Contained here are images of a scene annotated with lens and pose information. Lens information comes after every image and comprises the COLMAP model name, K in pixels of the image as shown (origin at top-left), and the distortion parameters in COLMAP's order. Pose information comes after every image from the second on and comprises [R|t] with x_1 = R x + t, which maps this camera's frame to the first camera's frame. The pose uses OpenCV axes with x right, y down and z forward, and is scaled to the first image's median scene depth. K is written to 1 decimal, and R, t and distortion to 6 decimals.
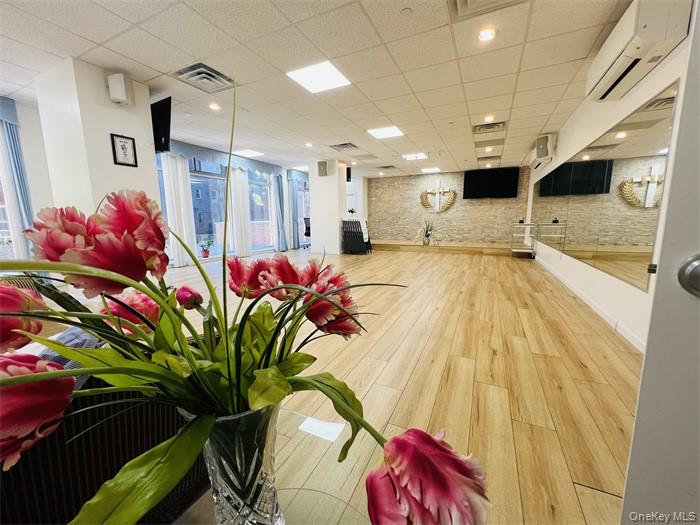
lens RADIAL K [[281.5, 0, 347.8], [0, 281.5, 261.7], [0, 0, 1]] dist [0.001951, 0.000027]
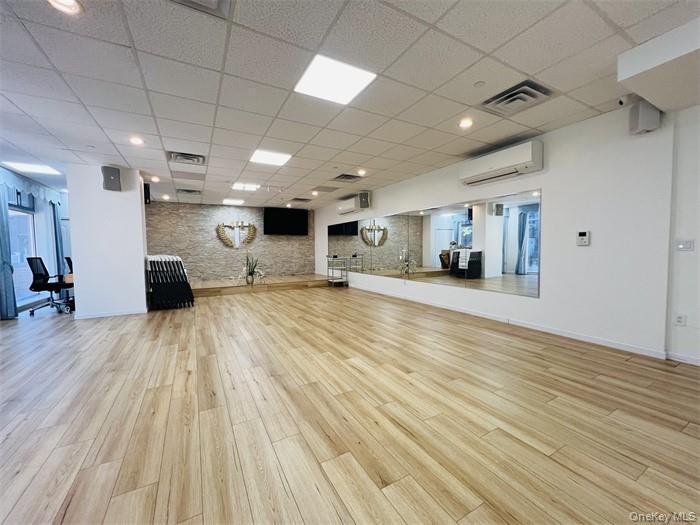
lens RADIAL K [[281.5, 0, 350.6], [0, 281.5, 259.5], [0, 0, 1]] dist [0.001951, 0.000027]
pose [[0.563495, -0.033013, 0.825460, -0.295052], [0.132637, 0.989854, -0.050956, -0.053346], [-0.815403, 0.138200, 0.562156, 0.245217]]
